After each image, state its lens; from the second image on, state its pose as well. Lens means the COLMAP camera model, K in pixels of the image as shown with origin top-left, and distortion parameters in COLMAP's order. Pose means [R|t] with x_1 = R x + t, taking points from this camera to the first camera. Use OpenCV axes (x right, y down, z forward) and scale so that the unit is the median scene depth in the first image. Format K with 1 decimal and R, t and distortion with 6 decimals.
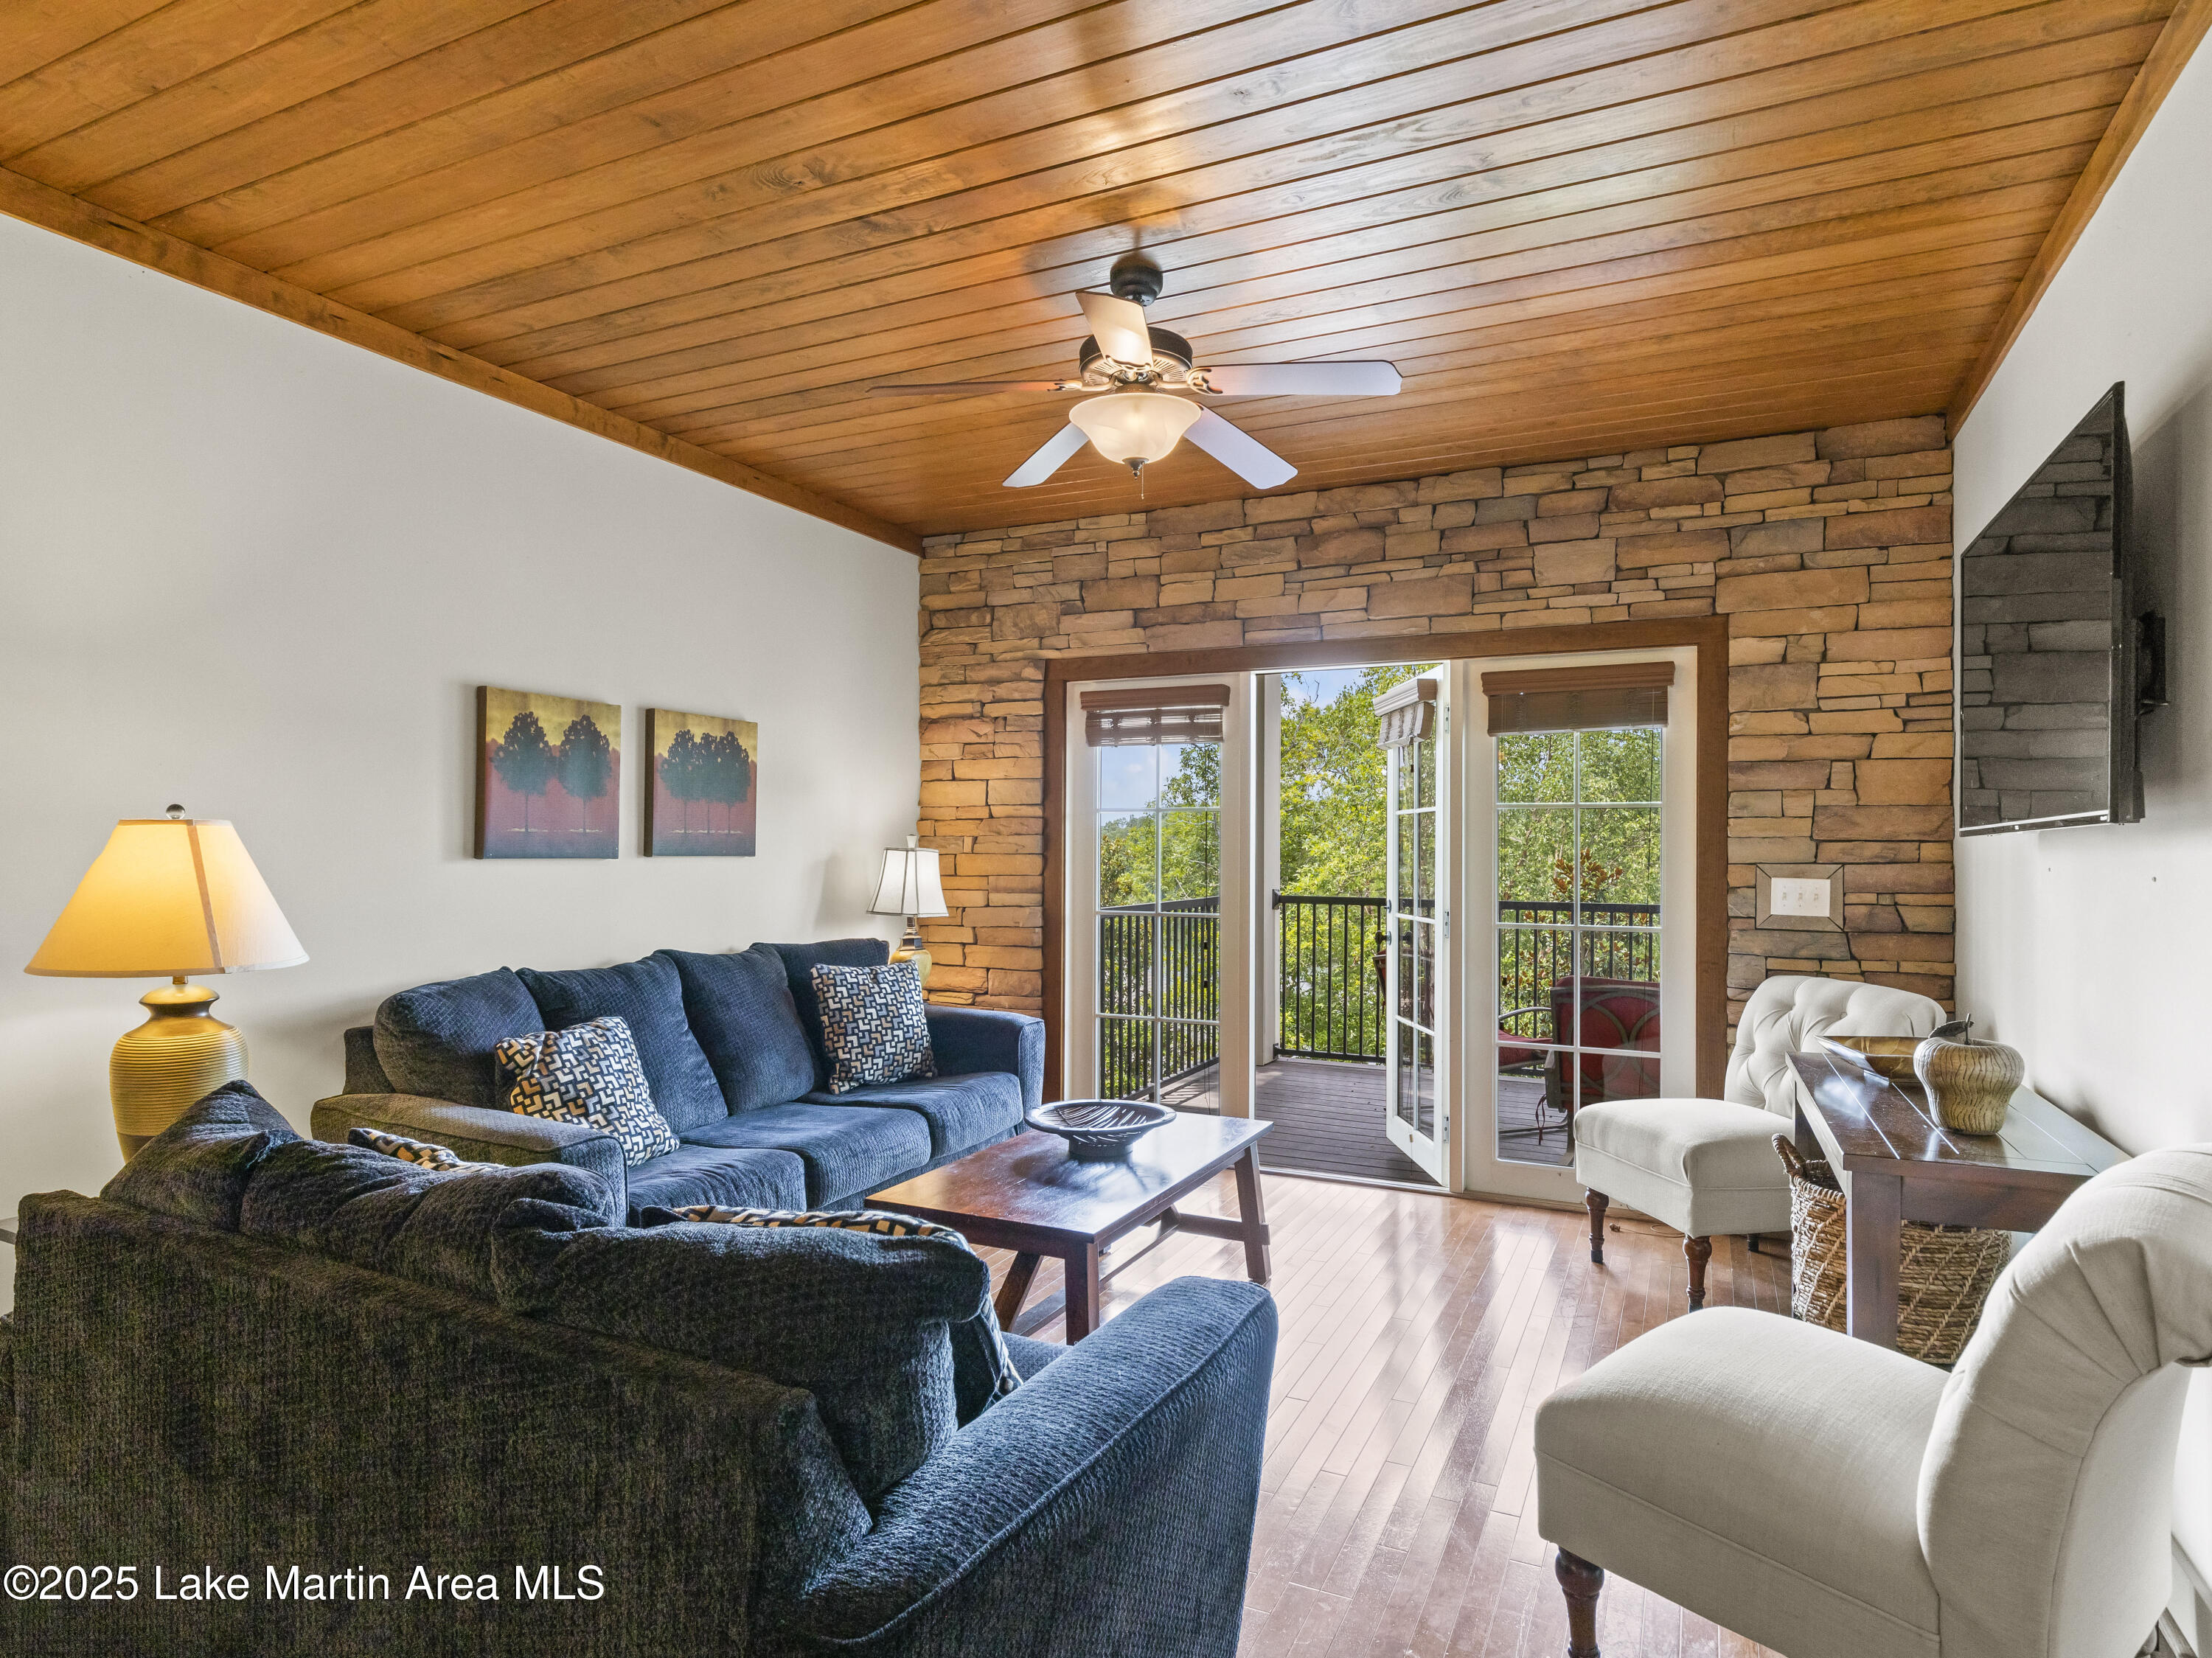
lens RADIAL K [[1211.4, 0, 1141.3], [0, 1211.4, 843.5], [0, 0, 1]] dist [-0.002204, -0.002528]
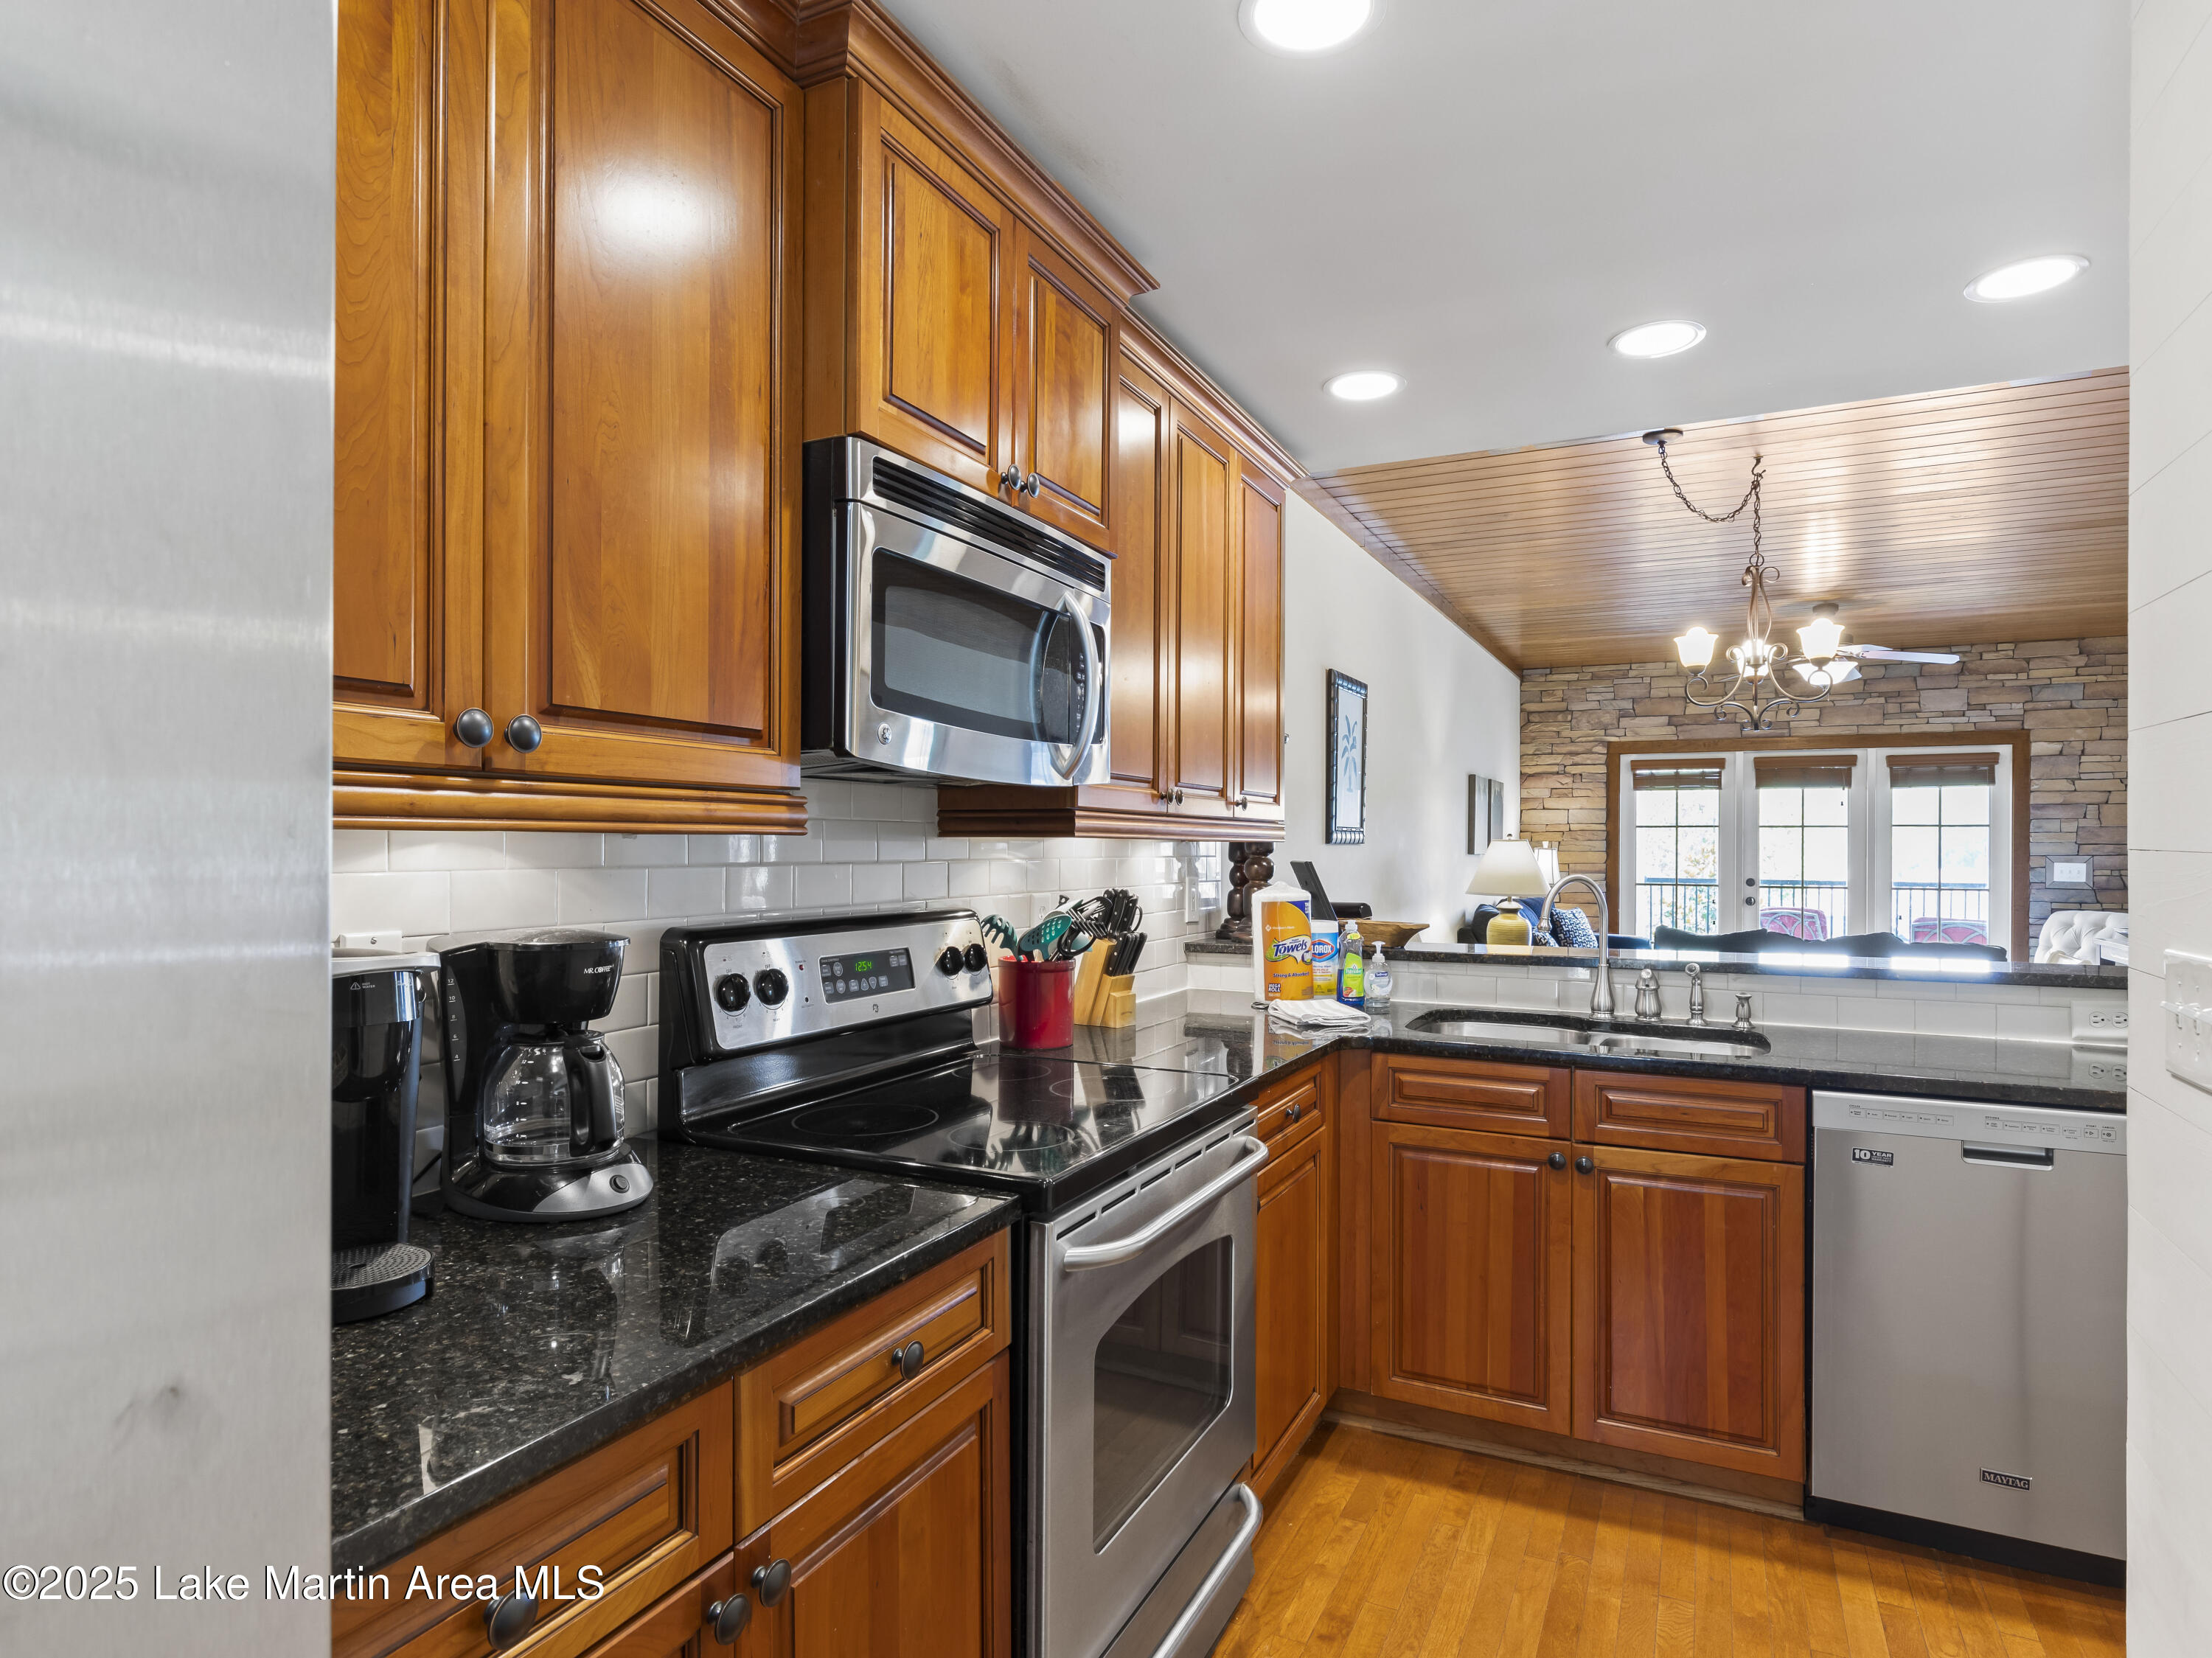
lens RADIAL K [[1211.4, 0, 1120.7], [0, 1211.4, 849.4], [0, 0, 1]] dist [-0.002204, -0.002528]
pose [[0.999739, -0.001502, -0.022799, -0.910835], [0.001699, 0.999962, 0.008608, -0.012414], [0.022786, -0.008645, 0.999703, -0.961721]]
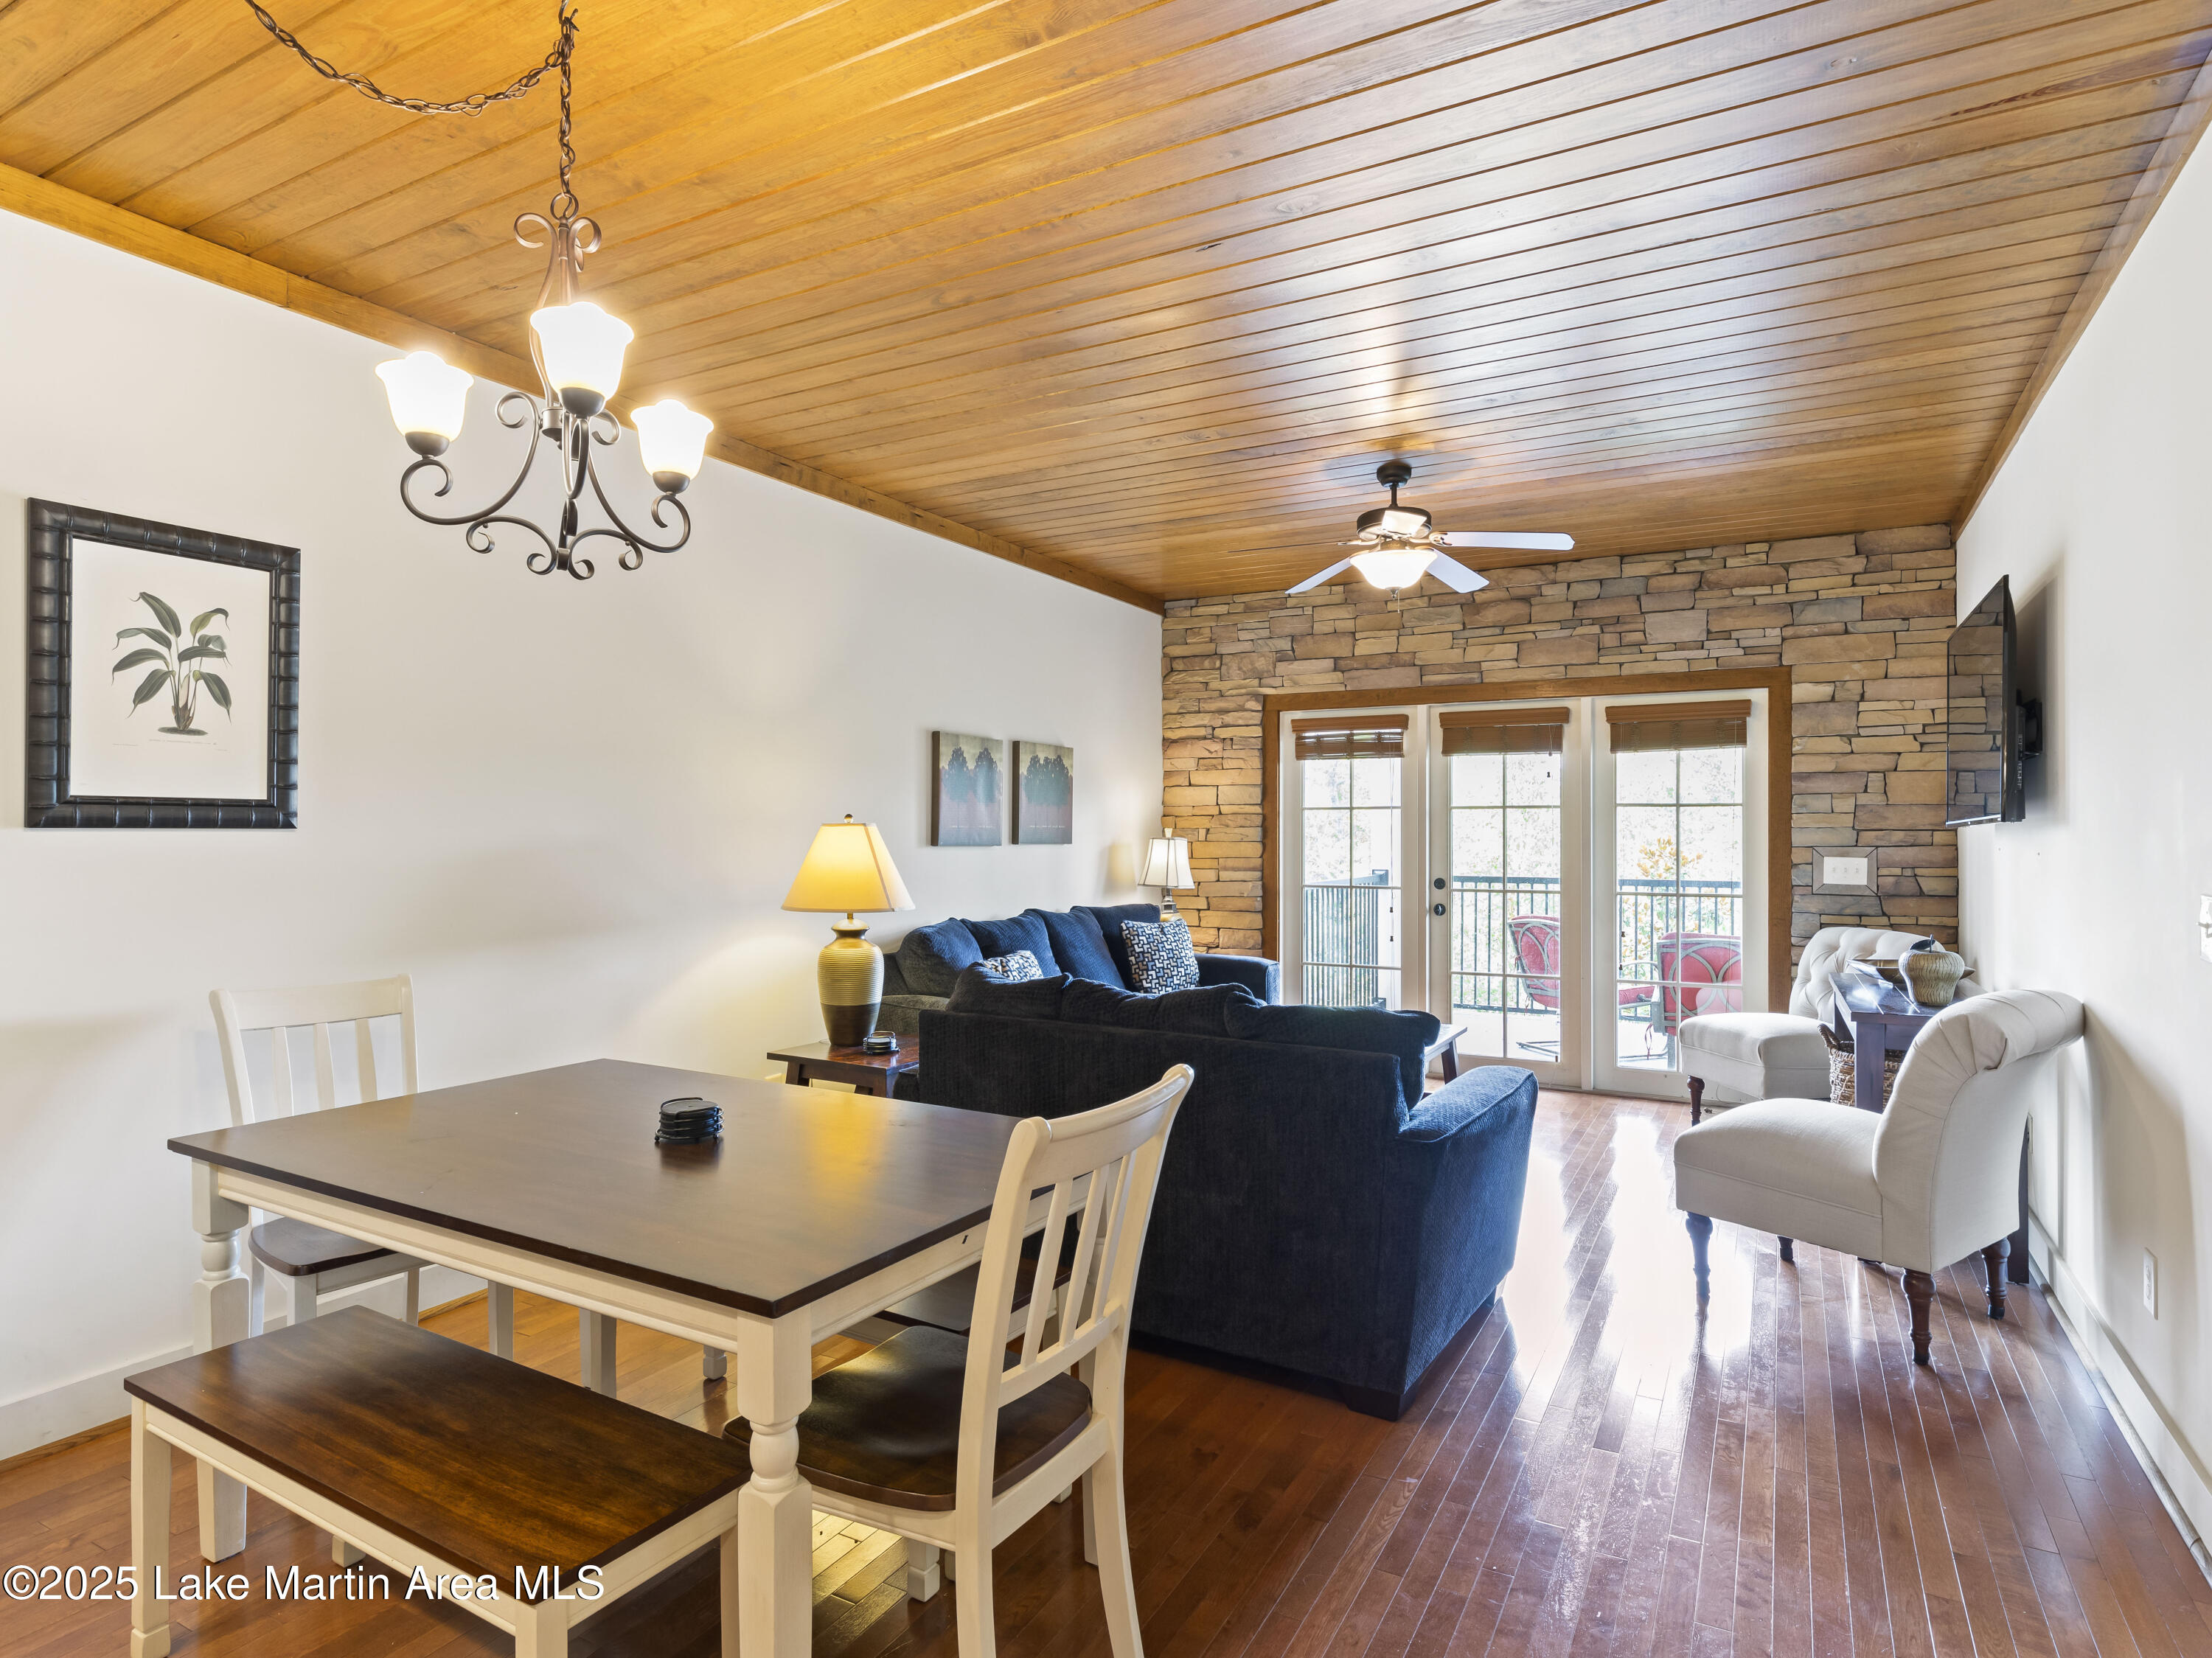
lens RADIAL K [[1211.4, 0, 1131.5], [0, 1211.4, 833.6], [0, 0, 1]] dist [-0.002204, -0.002528]
pose [[0.998177, -0.003896, -0.060233, -0.173783], [0.004033, 0.999990, 0.002147, -0.004081], [0.060224, -0.002386, 0.998182, -0.400658]]
